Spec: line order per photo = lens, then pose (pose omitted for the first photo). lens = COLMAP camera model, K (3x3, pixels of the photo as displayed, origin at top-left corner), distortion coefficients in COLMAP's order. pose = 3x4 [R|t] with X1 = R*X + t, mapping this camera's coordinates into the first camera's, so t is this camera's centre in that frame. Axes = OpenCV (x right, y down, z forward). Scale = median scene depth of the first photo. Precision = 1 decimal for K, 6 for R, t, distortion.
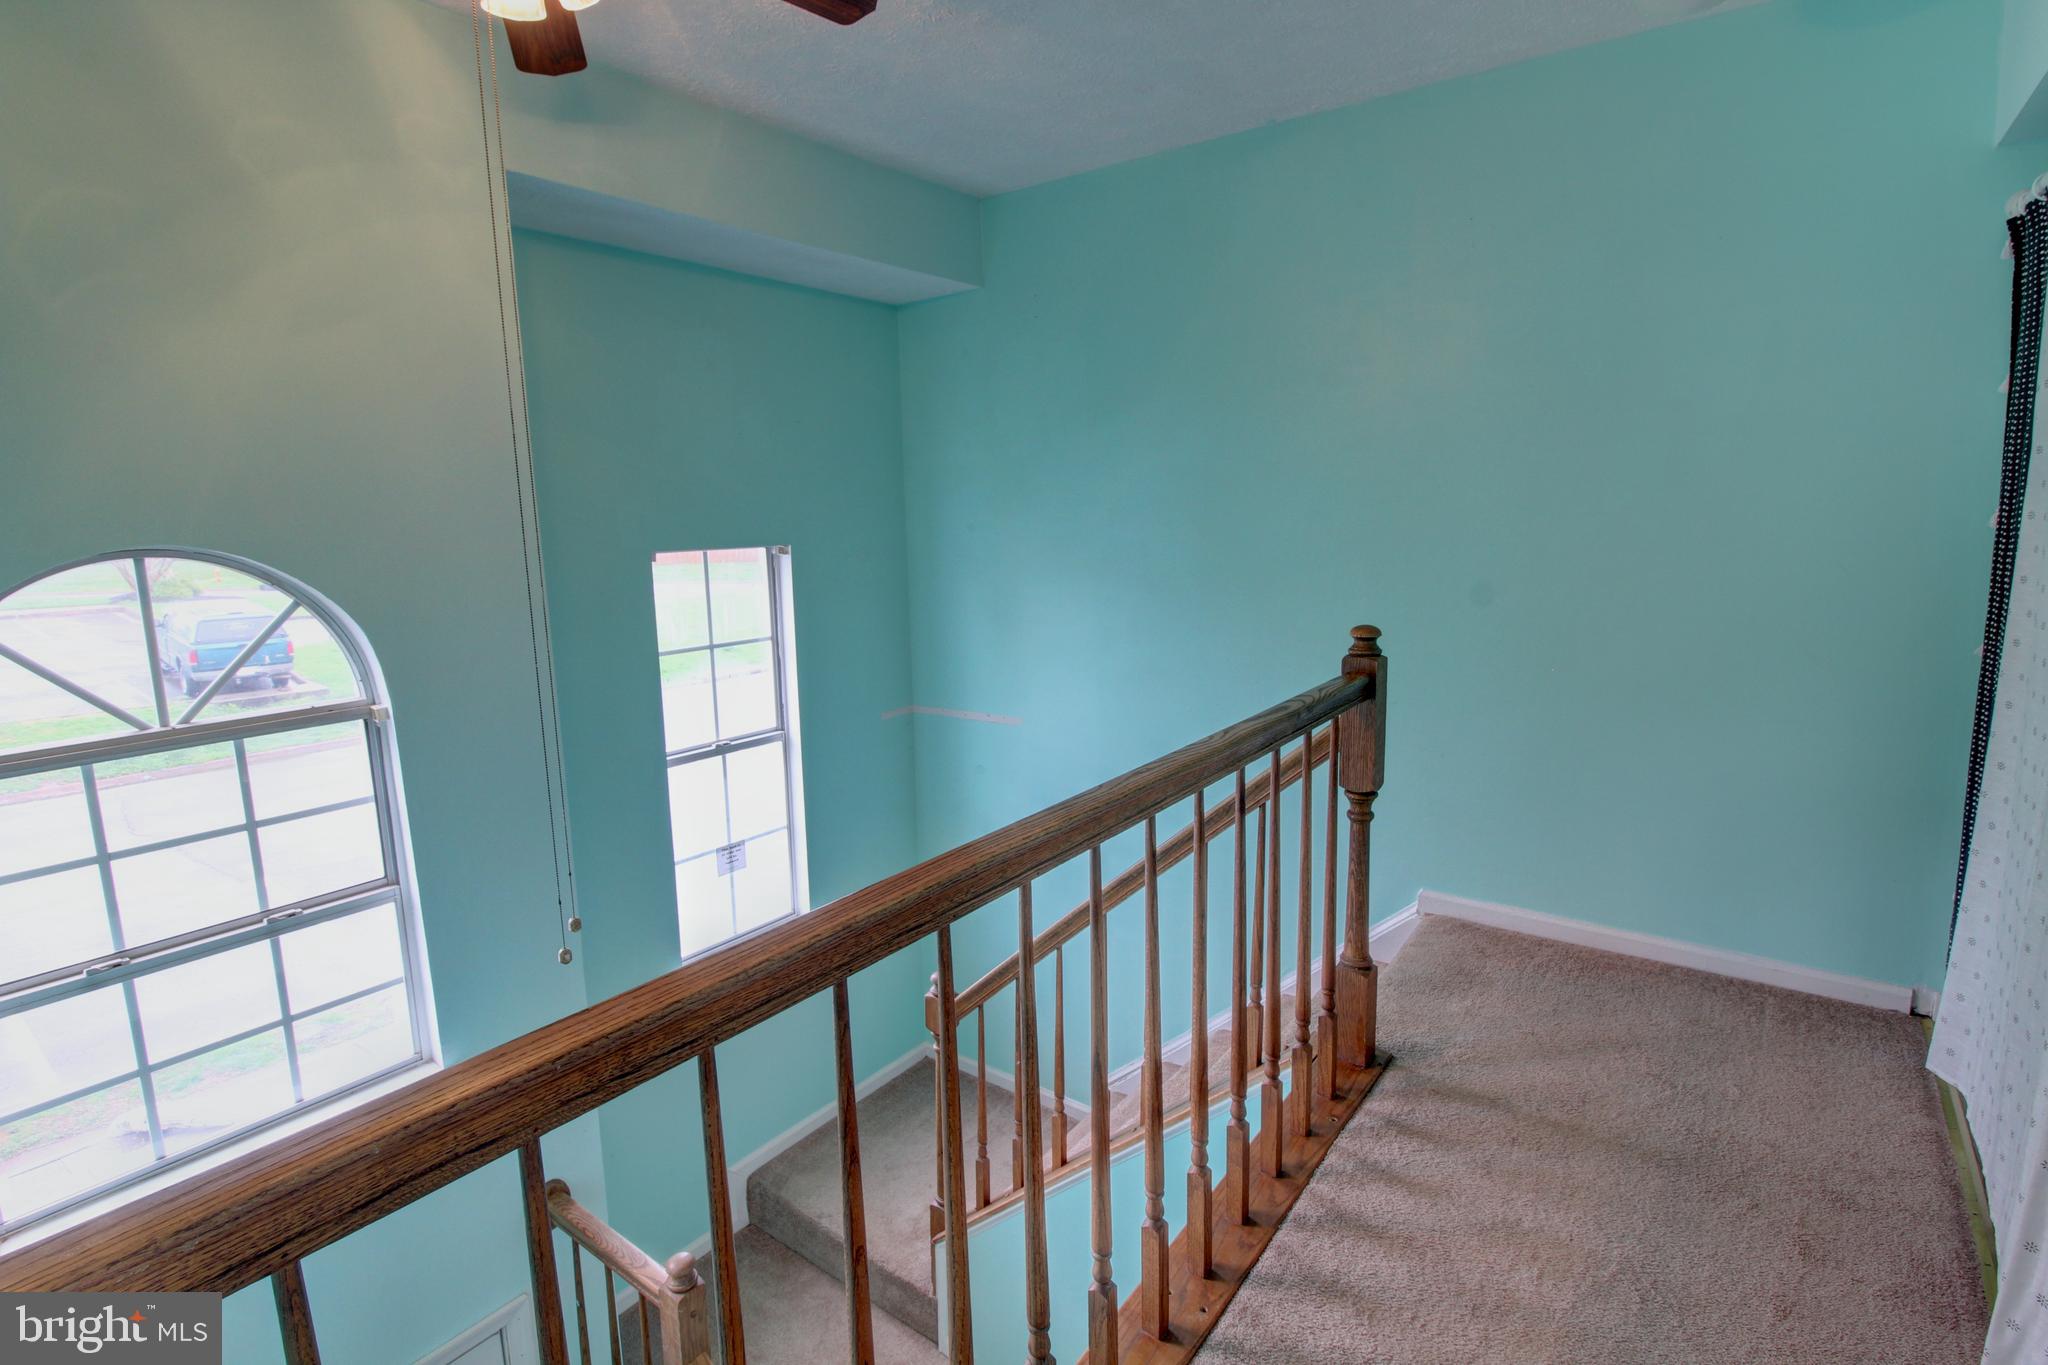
lens RADIAL K [[989.6, 0, 1019.0], [0, 989.6, 660.8], [0, 0, 1]] dist [0.008913, -0.020116]
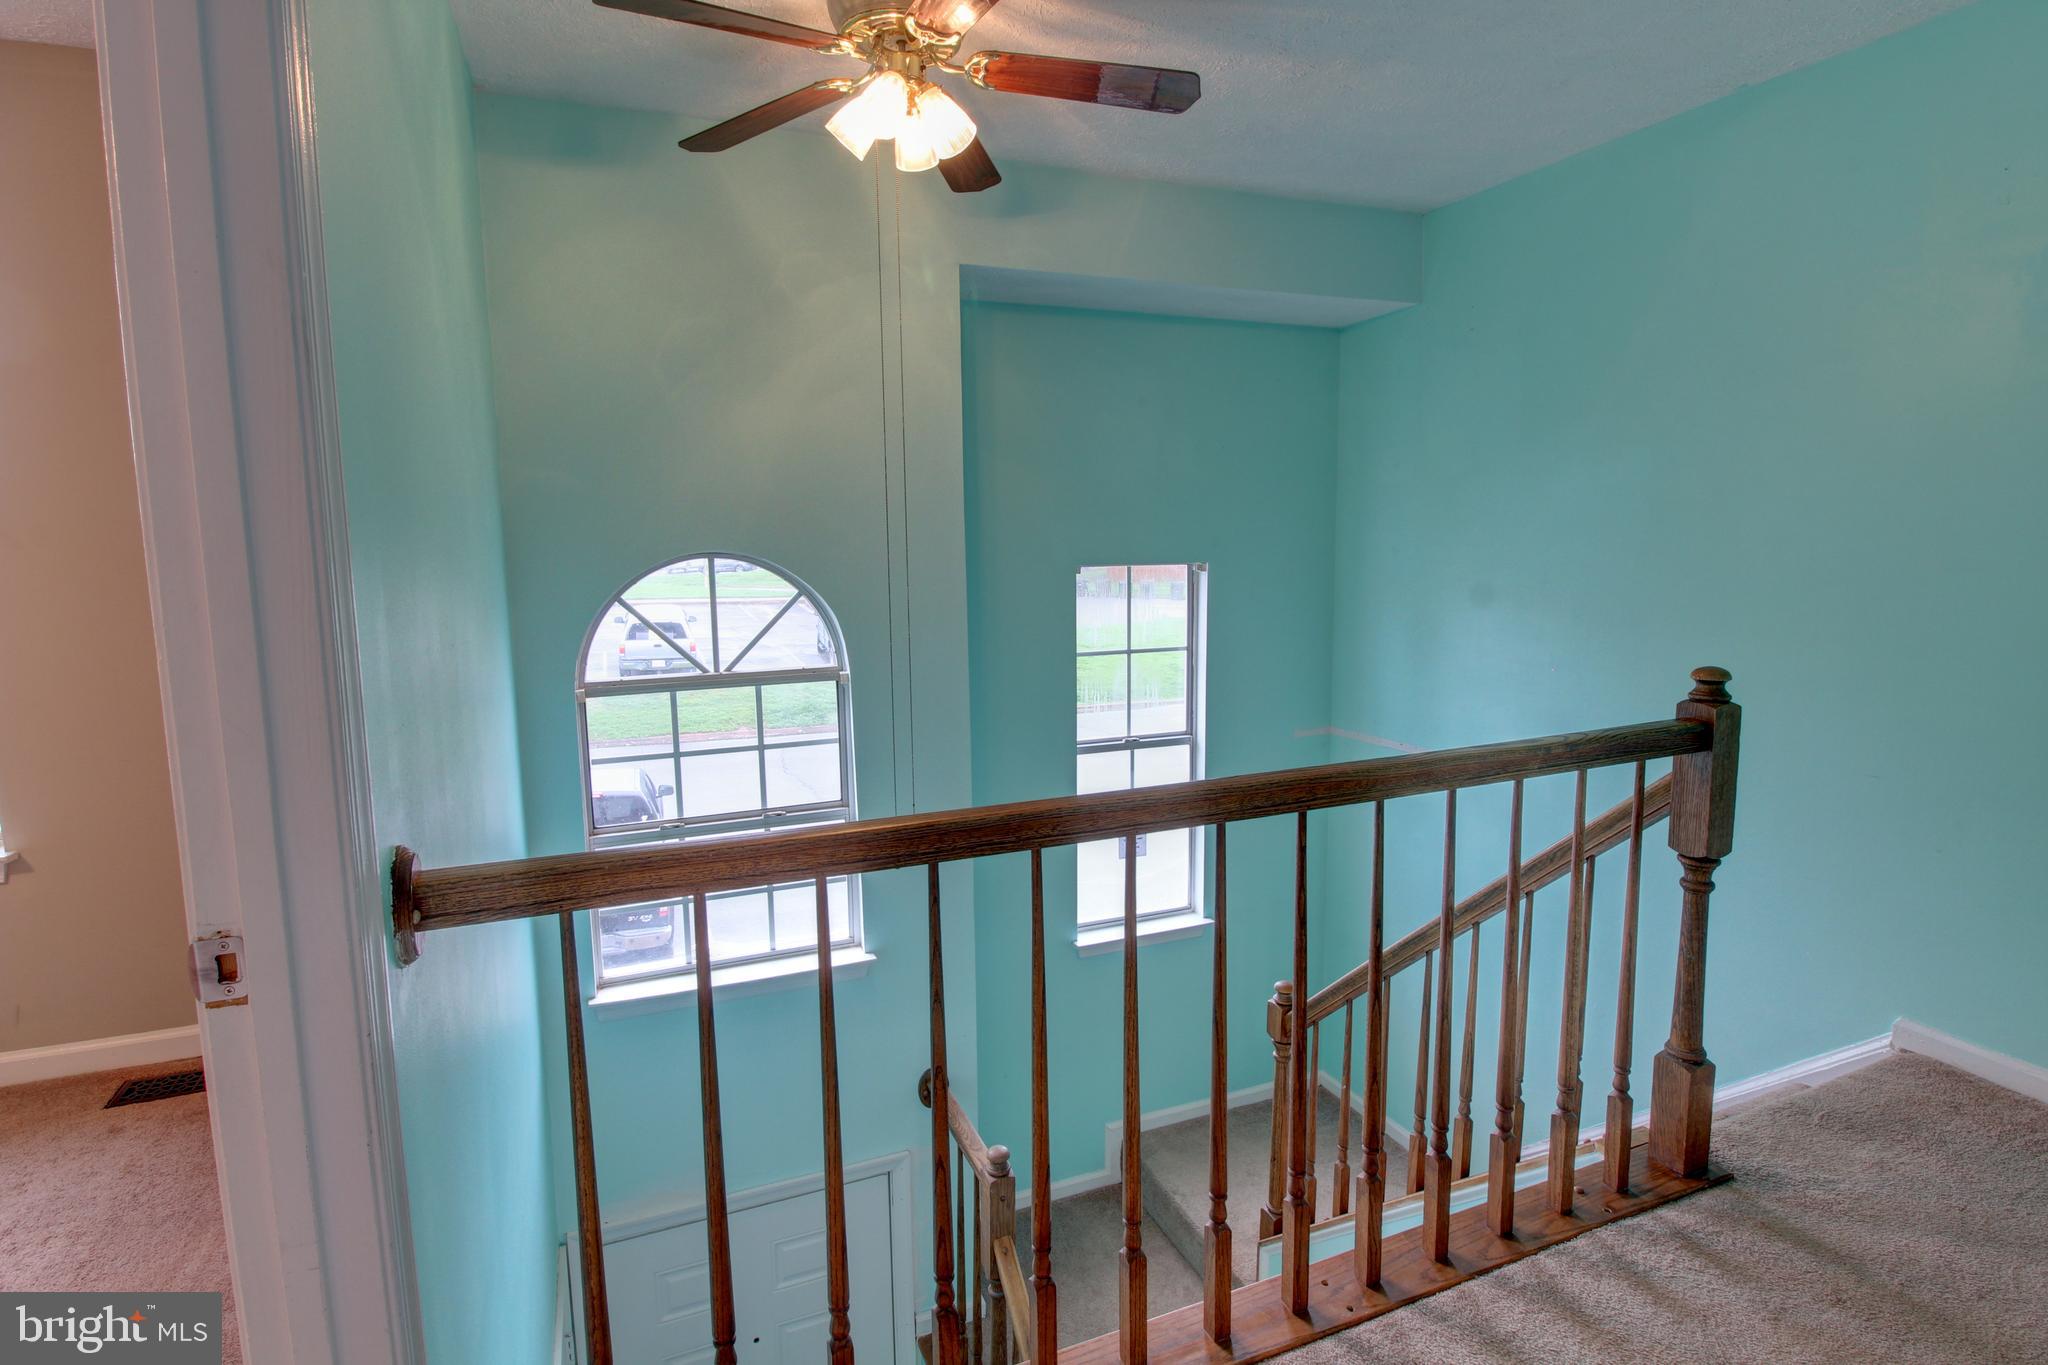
lens RADIAL K [[1018.5, 0, 1016.0], [0, 1018.5, 660.7], [0, 0, 1]] dist [0.000744, -0.012367]
pose [[0.856163, 0.072812, -0.511549, 0.277388], [-0.084648, 0.996411, 0.000152, 0.010721], [0.509725, 0.043172, 0.859254, -0.081748]]
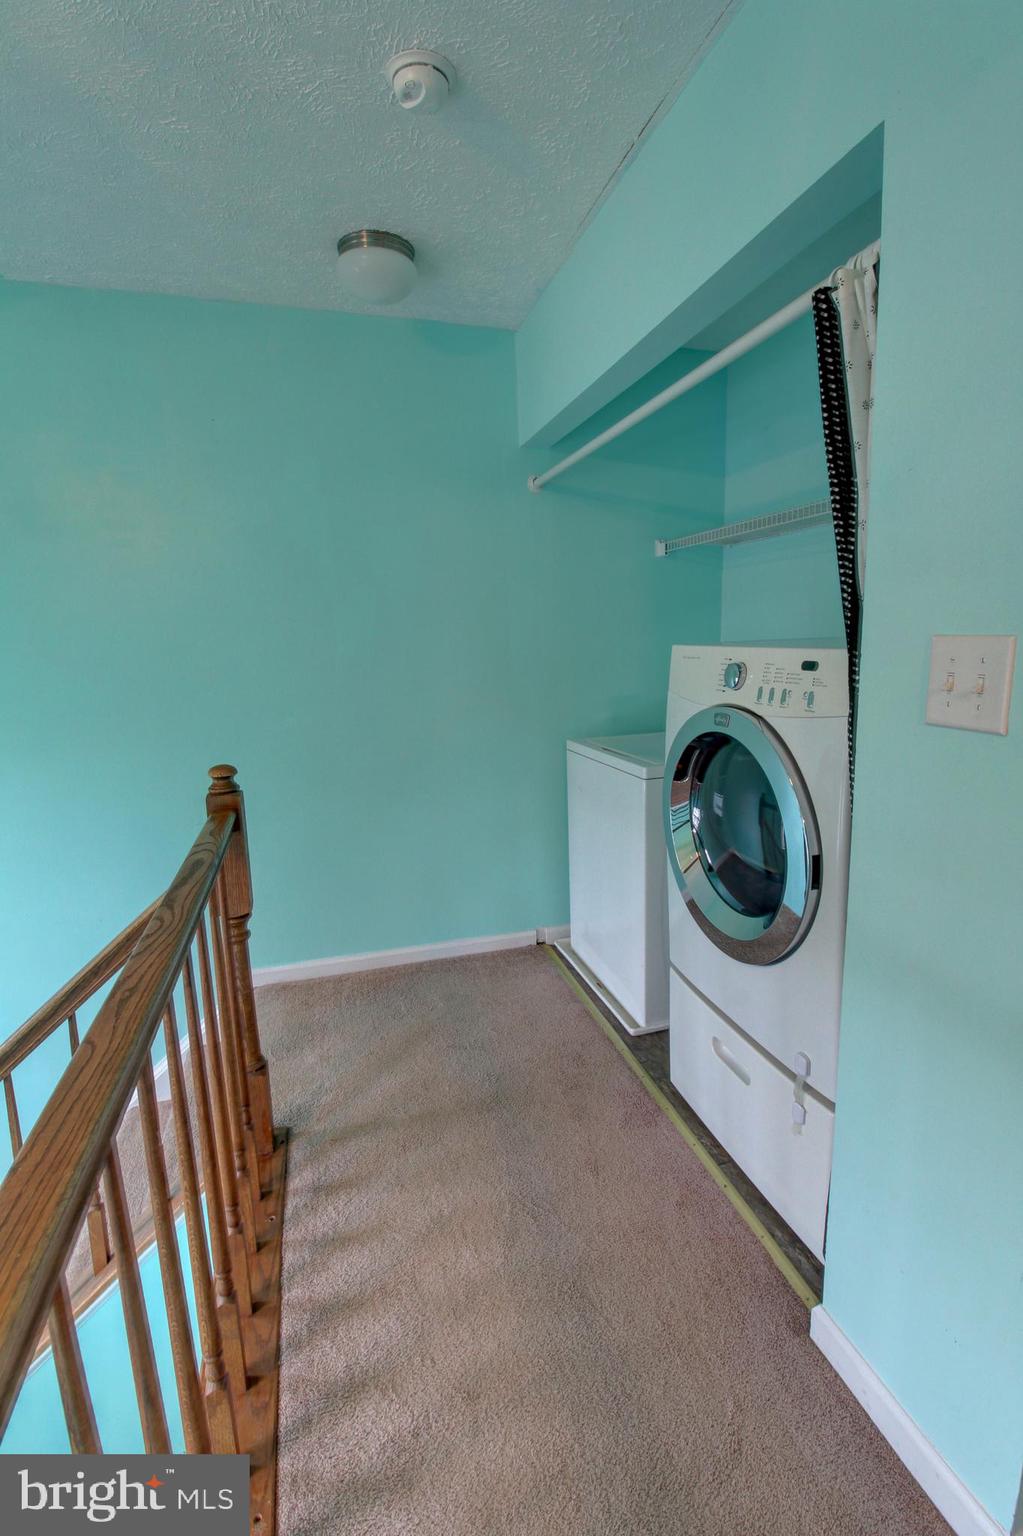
lens RADIAL K [[707.6, 0, 534.1], [0, 707.6, 762.5], [0, 0, 1]] dist [-0.001164, -0.013354]
pose [[0.584463, -0.124620, 0.801794, -0.068785], [0.126264, 0.990067, 0.061843, -0.042884], [-0.801536, 0.065092, 0.594393, 0.260963]]
